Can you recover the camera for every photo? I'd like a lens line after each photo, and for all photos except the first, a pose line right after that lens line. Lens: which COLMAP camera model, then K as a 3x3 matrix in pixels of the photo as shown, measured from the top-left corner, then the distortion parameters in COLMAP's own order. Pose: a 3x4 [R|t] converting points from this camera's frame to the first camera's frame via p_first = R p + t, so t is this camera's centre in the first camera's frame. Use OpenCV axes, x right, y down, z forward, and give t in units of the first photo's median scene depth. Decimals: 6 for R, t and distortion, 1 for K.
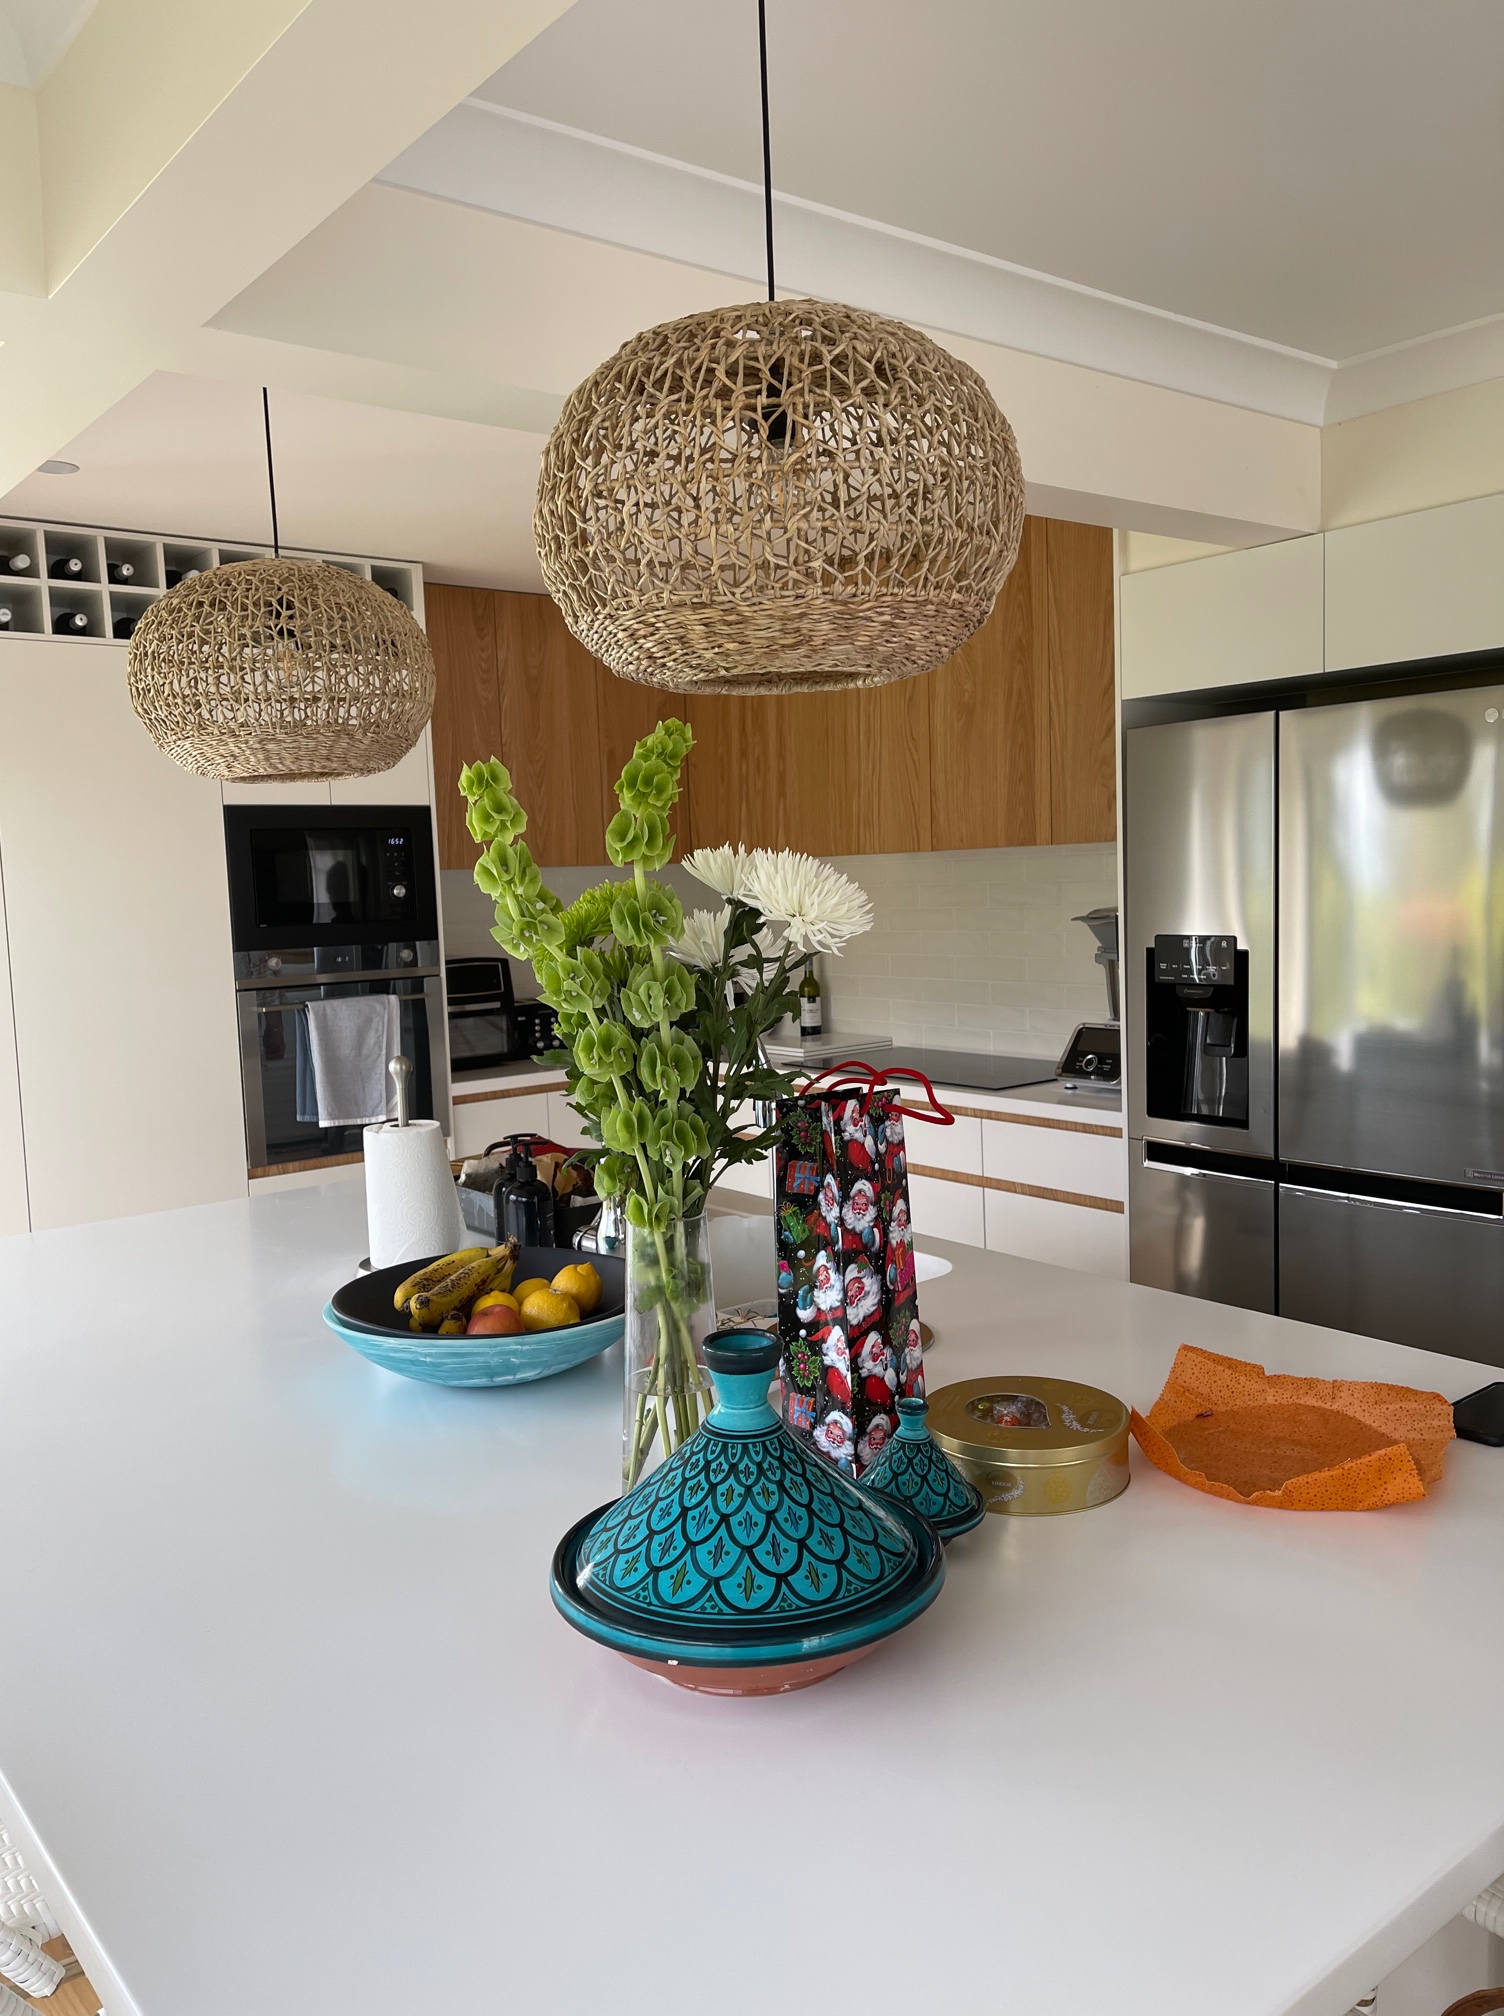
lens RADIAL K [[1511.0, 0, 761.6], [0, 1511.0, 1011.6], [0, 0, 1]] dist [0.033422, -0.023563]
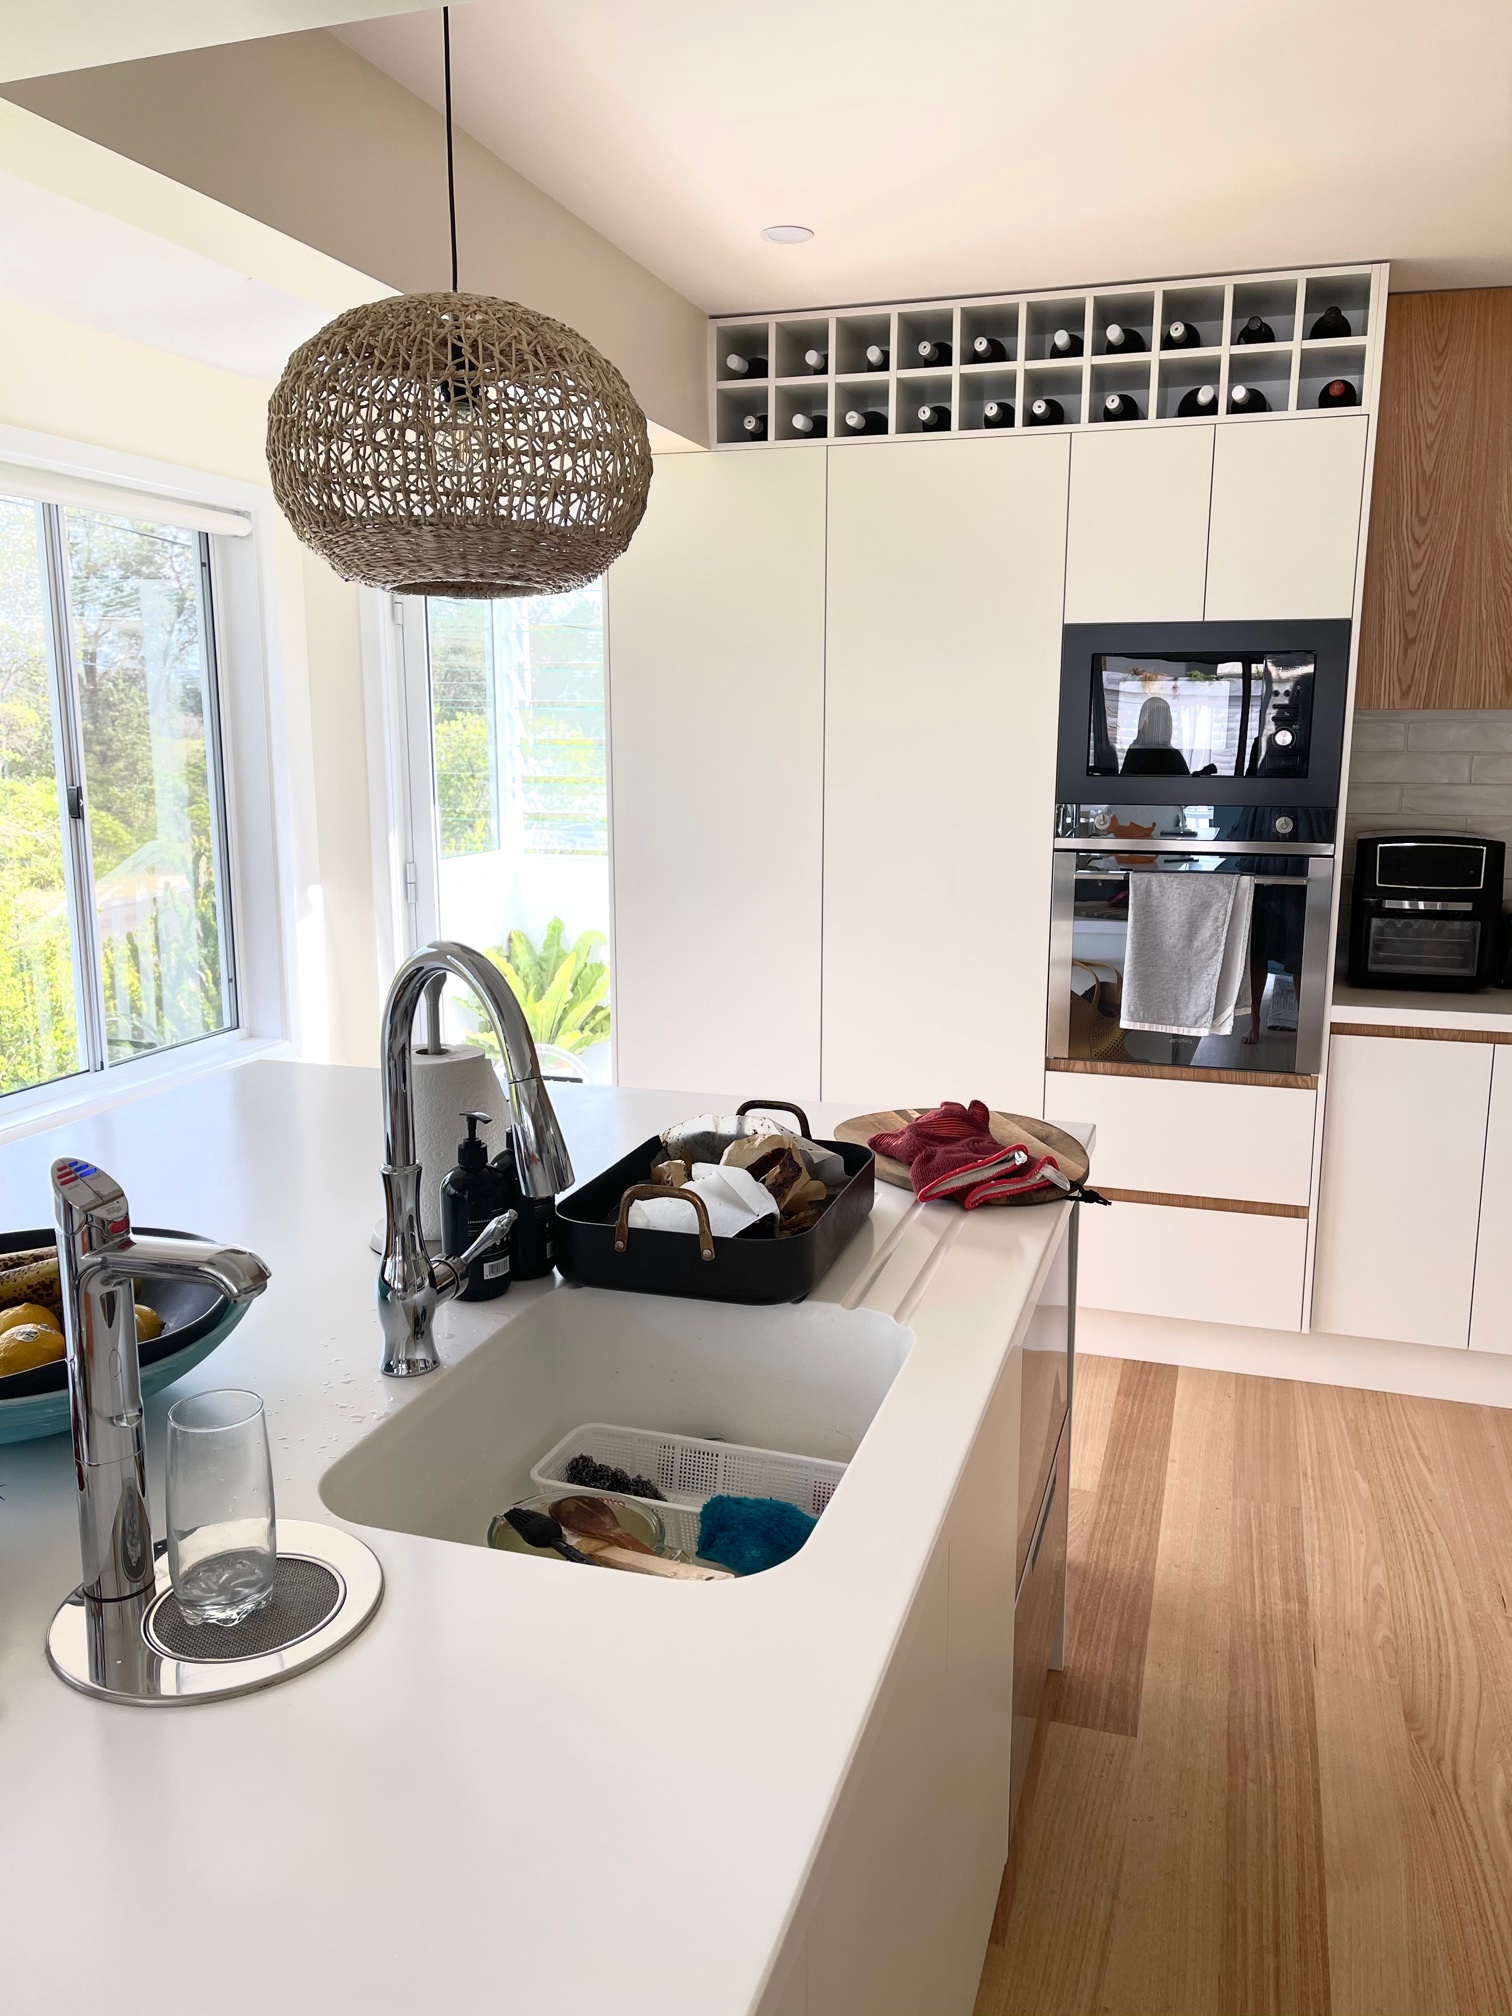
lens RADIAL K [[1511.0, 0, 764.3], [0, 1511.0, 1006.4], [0, 0, 1]] dist [0.033422, -0.023563]
pose [[0.569345, 0.185647, -0.800863, 0.243485], [-0.098627, 0.982557, 0.157651, -0.043200], [0.816161, -0.010771, 0.577724, 0.368452]]
